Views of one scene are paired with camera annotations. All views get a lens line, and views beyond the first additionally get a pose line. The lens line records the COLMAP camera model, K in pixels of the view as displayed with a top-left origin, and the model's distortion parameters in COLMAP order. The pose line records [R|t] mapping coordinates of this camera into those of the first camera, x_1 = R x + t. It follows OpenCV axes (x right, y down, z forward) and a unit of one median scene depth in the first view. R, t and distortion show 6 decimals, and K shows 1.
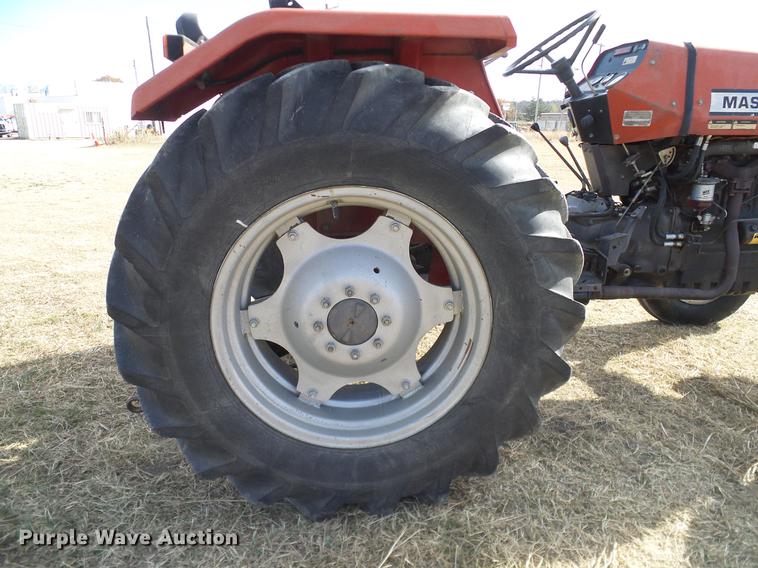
lens RADIAL K [[532.3, 0, 392.0], [0, 532.3, 286.4], [0, 0, 1]] dist [-0.006966, 0.002115]
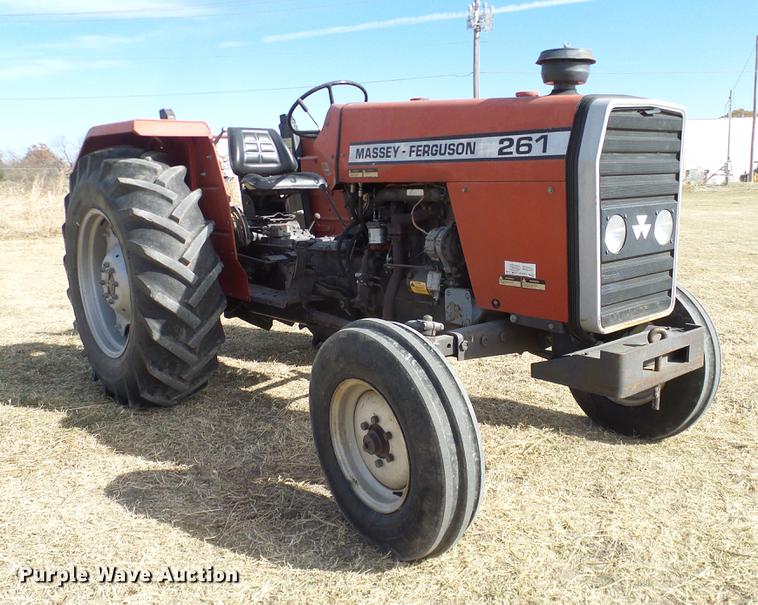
lens RADIAL K [[708.0, 0, 380.3], [0, 708.0, 287.2], [0, 0, 1]] dist [-0.000393, 0.000640]
pose [[0.577184, 0.119635, -0.807804, 2.293778], [-0.221495, 0.975063, -0.013854, -0.080336], [0.786002, 0.186921, 0.589289, 0.269372]]
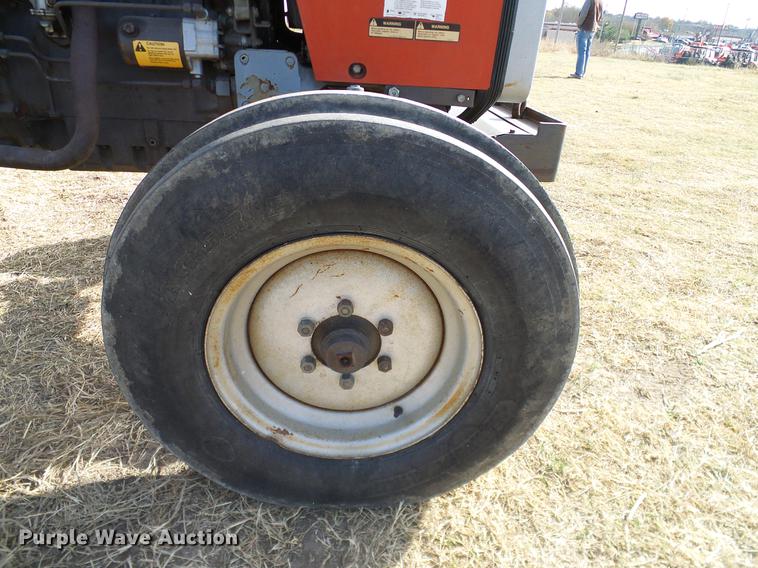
lens RADIAL K [[532.3, 0, 392.0], [0, 532.3, 286.4], [0, 0, 1]] dist [-0.006966, 0.002115]
pose [[0.997257, 0.050667, 0.053965, 1.234615], [-0.058549, 0.985983, 0.156234, 0.049615], [-0.045293, -0.158965, 0.986245, 0.614473]]
